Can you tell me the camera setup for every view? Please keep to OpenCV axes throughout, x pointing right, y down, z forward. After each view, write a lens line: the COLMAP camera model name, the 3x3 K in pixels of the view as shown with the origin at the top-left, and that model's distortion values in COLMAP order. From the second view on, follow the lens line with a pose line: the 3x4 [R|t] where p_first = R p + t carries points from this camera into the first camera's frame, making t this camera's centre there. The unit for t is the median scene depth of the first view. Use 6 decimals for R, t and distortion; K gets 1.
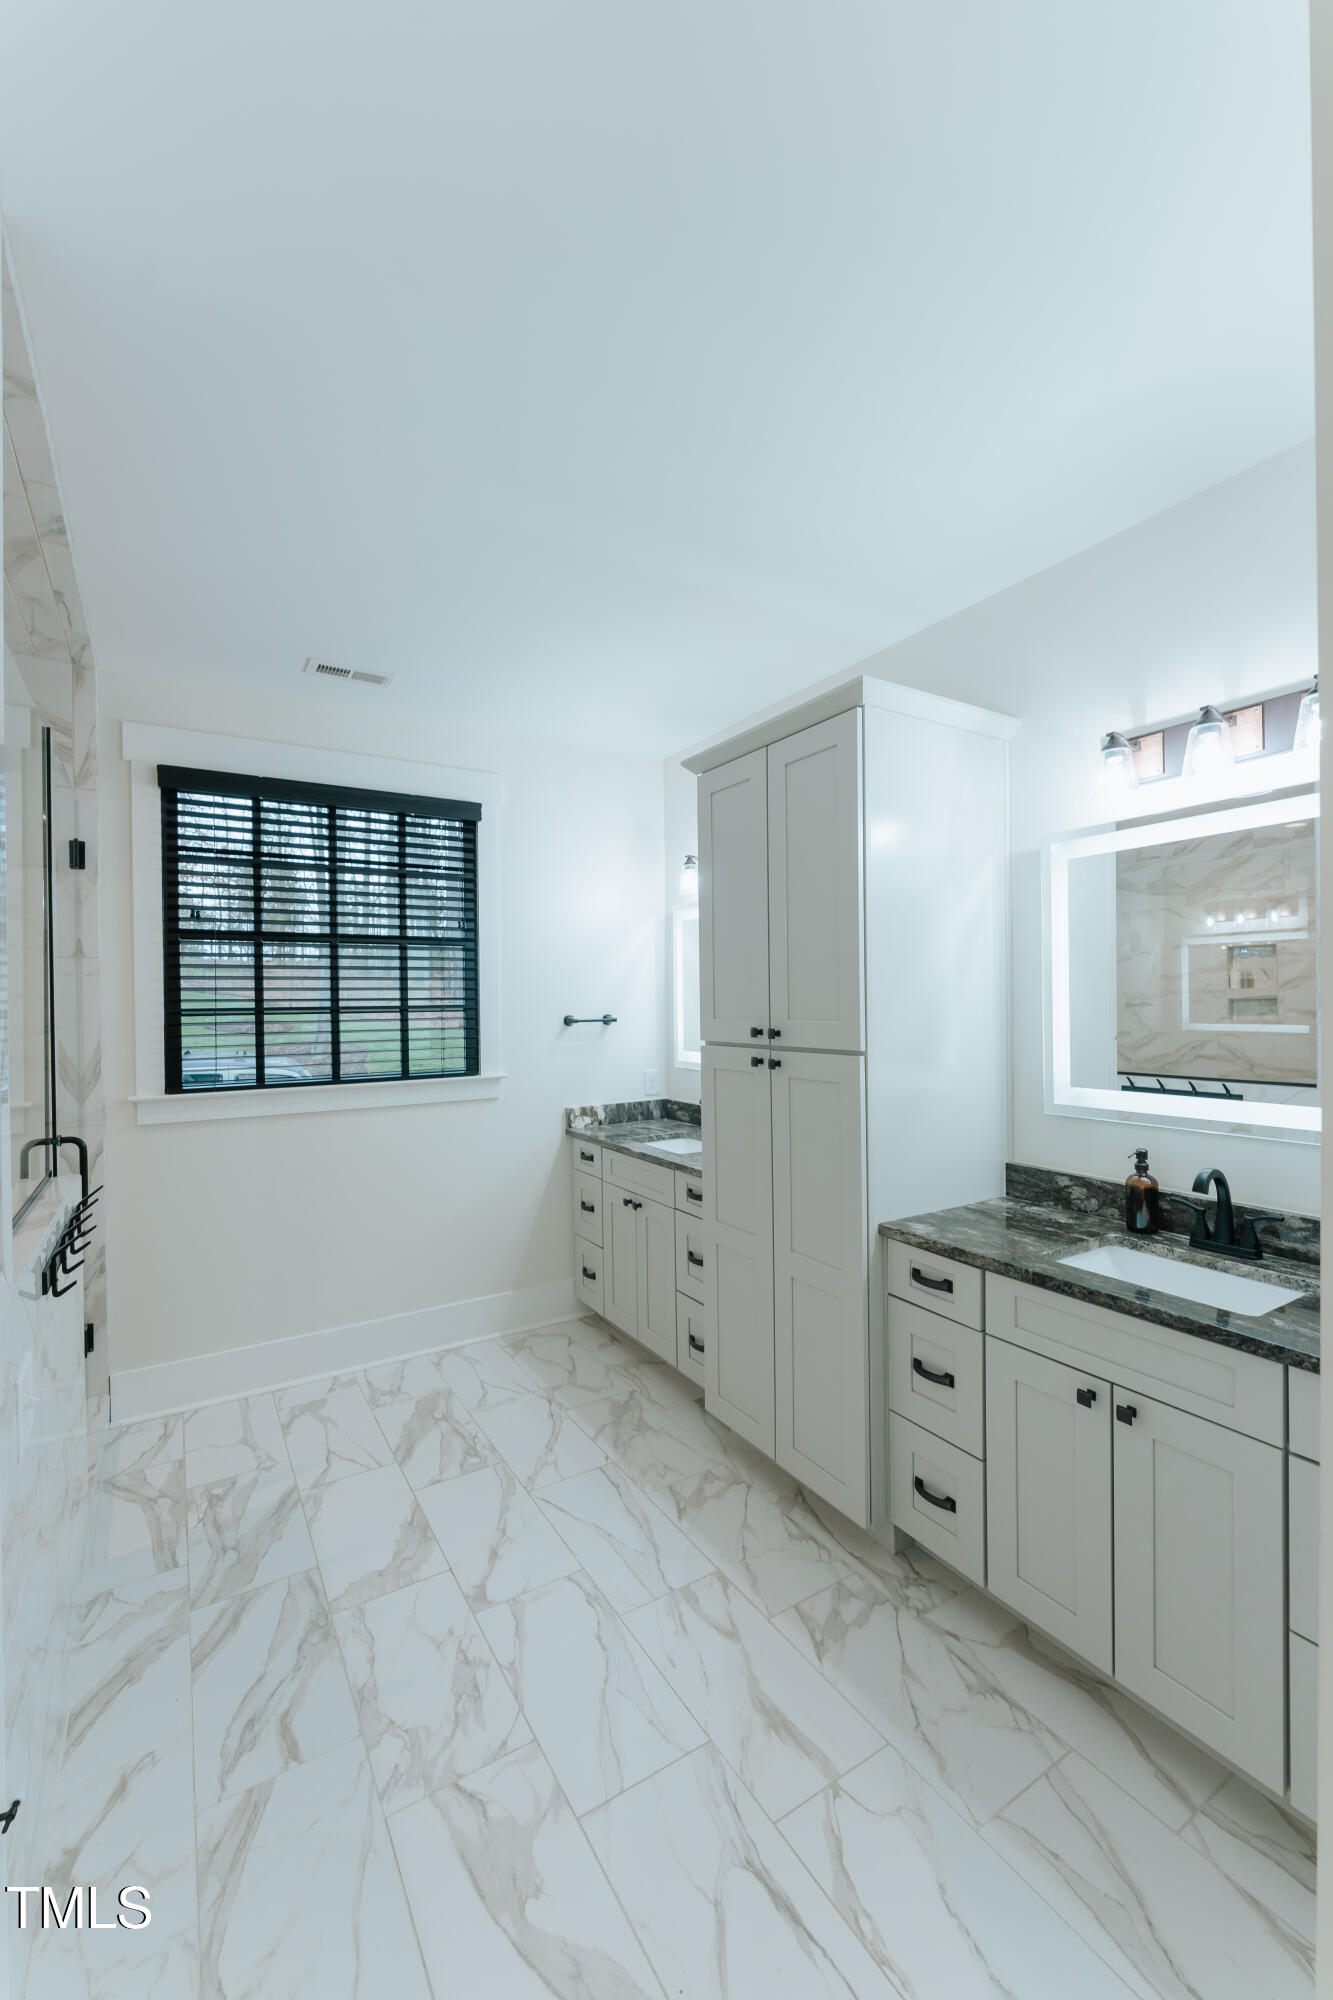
lens RADIAL K [[808.5, 0, 655.6], [0, 808.5, 1004.5], [0, 0, 1]] dist [0.000552, -0.000513]
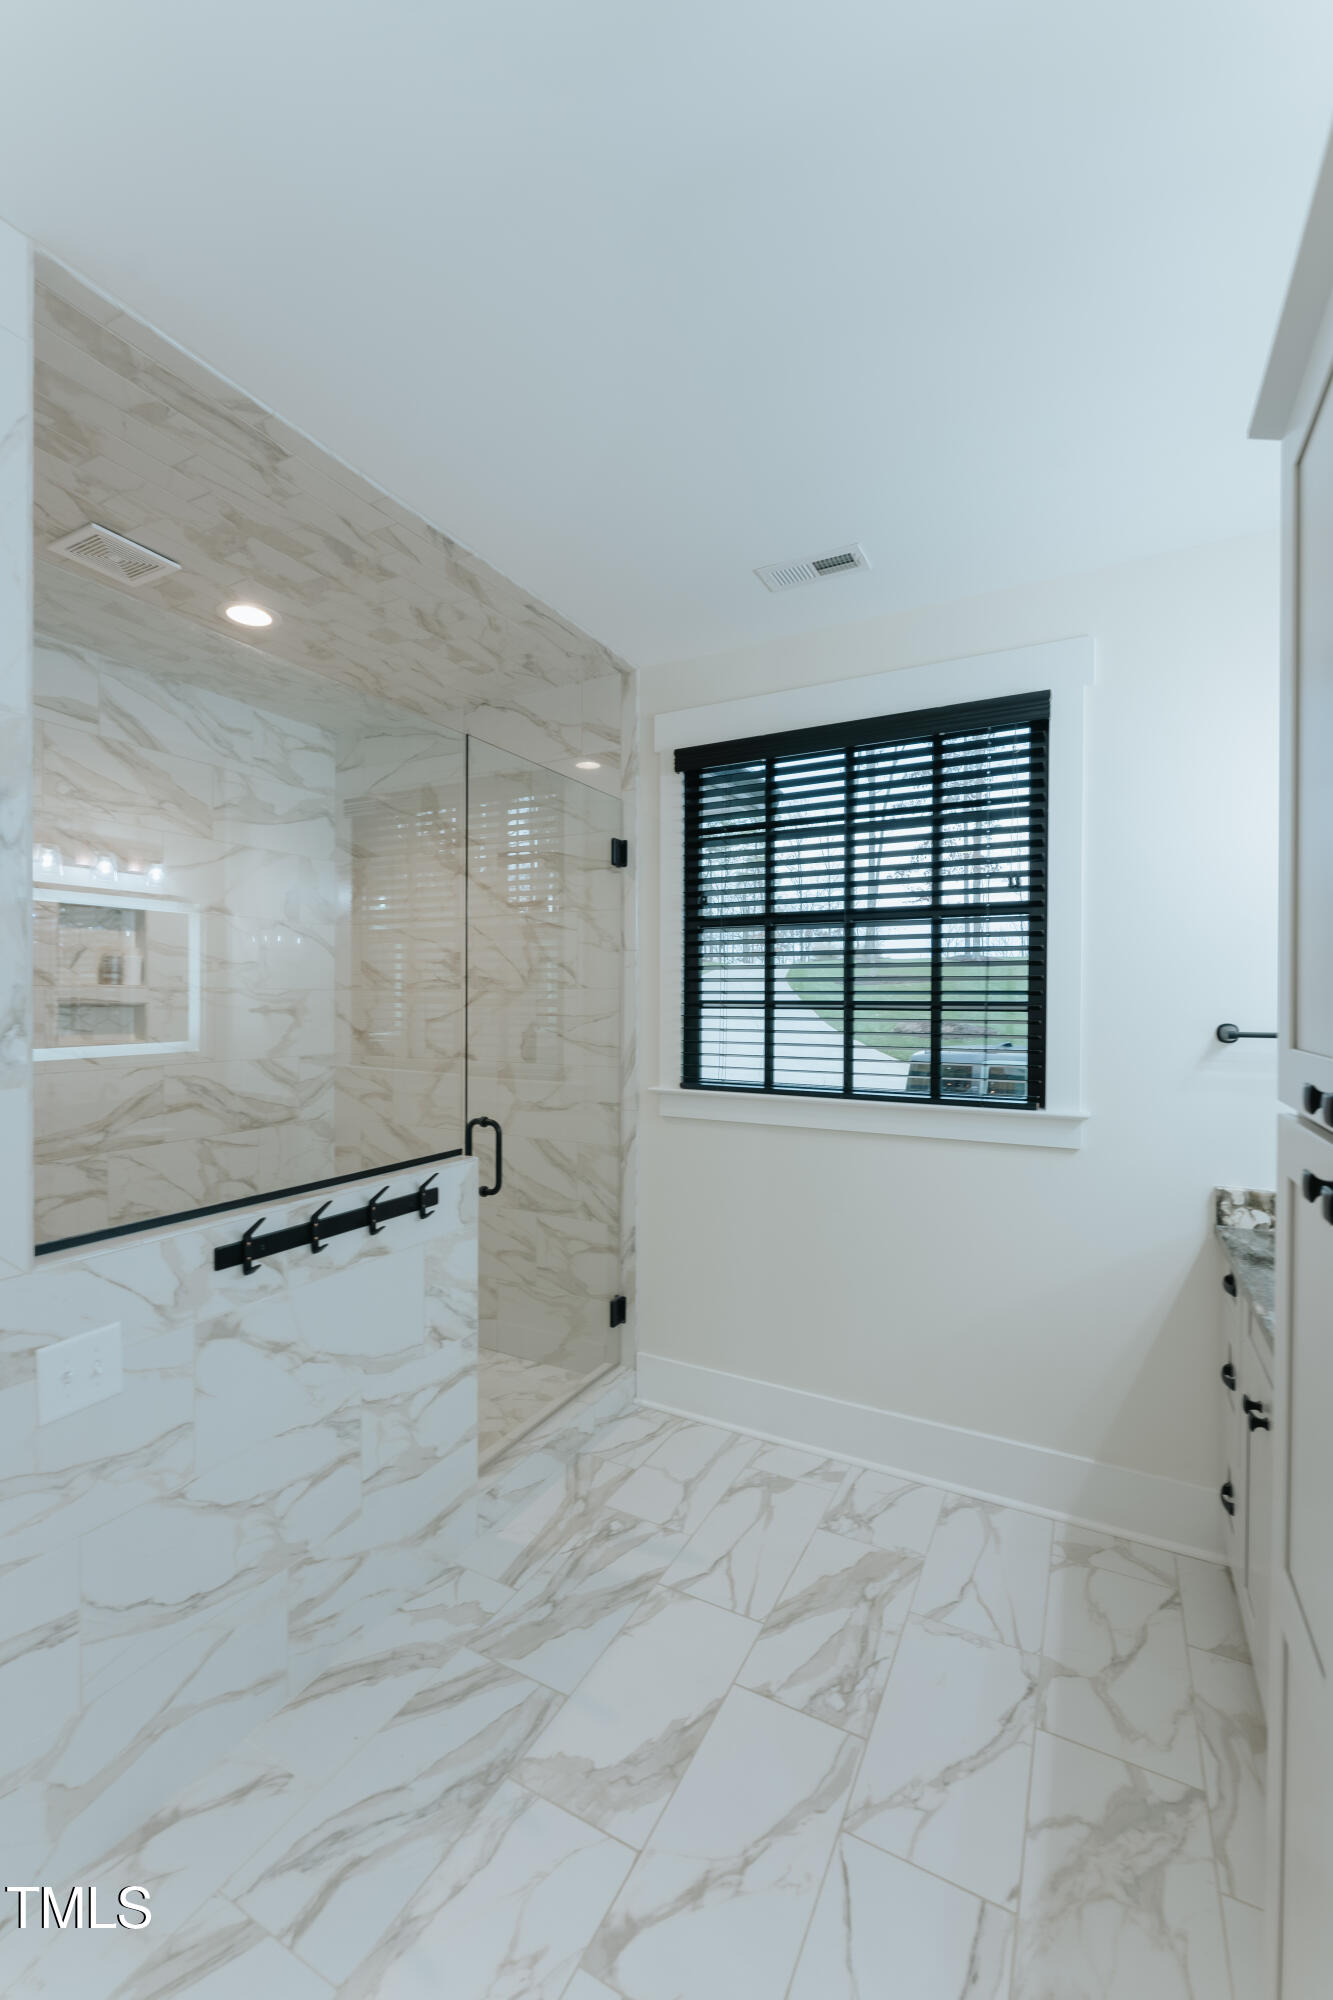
lens RADIAL K [[808.5, 0, 667.7], [0, 808.5, 1012.2], [0, 0, 1]] dist [0.000552, -0.000513]
pose [[0.519760, 0.026182, -0.853911, 0.214191], [-0.015416, 0.999655, 0.021267, -0.000691], [0.854173, 0.002110, 0.519984, 0.477427]]
